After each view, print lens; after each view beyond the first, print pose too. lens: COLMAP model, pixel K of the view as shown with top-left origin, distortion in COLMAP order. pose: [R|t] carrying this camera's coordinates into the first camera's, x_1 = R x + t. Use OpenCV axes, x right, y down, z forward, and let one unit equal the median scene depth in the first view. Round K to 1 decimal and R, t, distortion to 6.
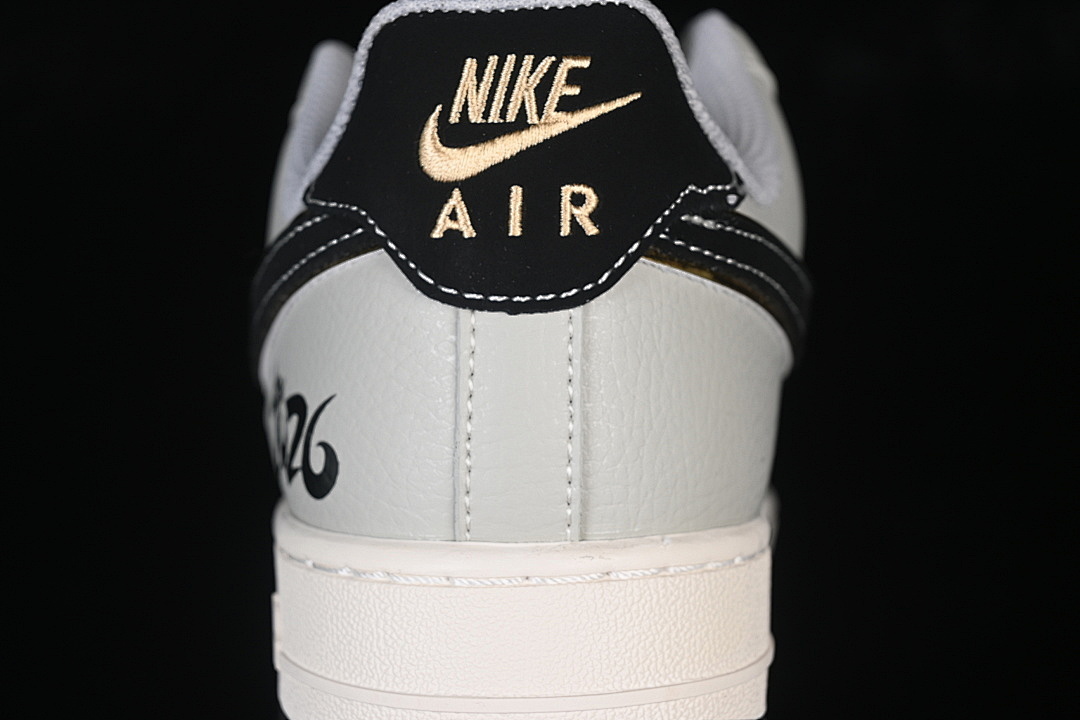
lens RADIAL K [[2329.2, 0, 540.2], [0, 2329.2, 359.1], [0, 0, 1]] dist [-0.098044, 0.000000]
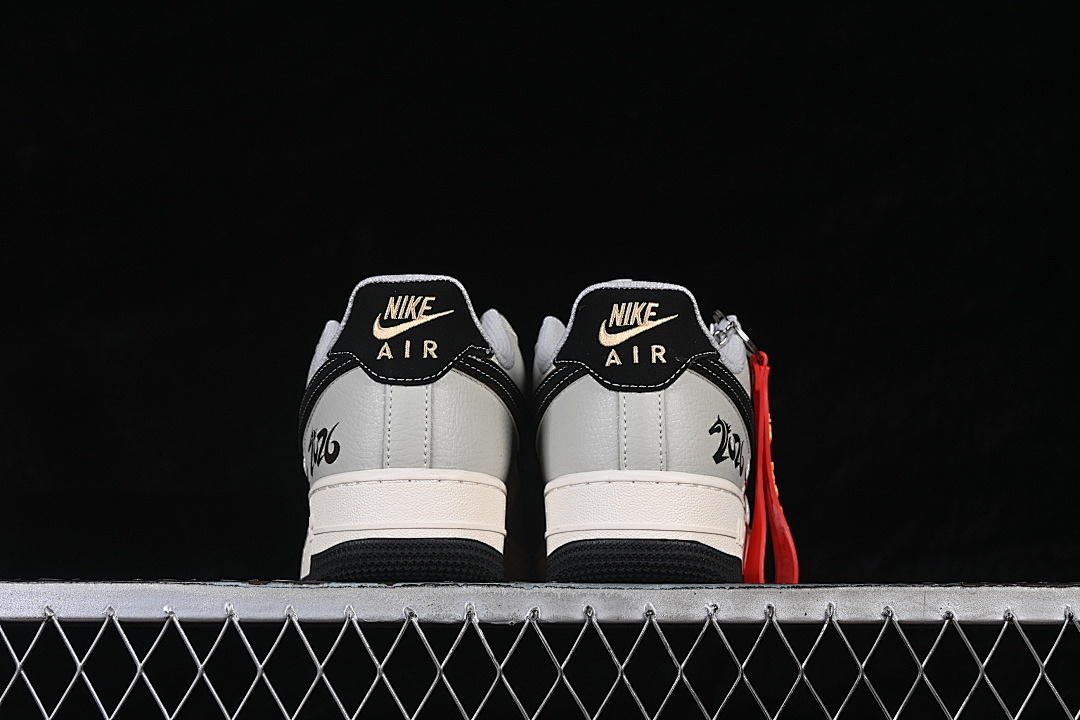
lens RADIAL K [[2329.2, 0, 535.5], [0, 2329.2, 357.3], [0, 0, 1]] dist [-0.098044, 0.000000]
pose [[0.999170, 0.011063, 0.039207, 0.032898], [-0.001673, 0.972750, -0.231848, 0.582570], [-0.040703, 0.231590, 0.971962, -1.680571]]
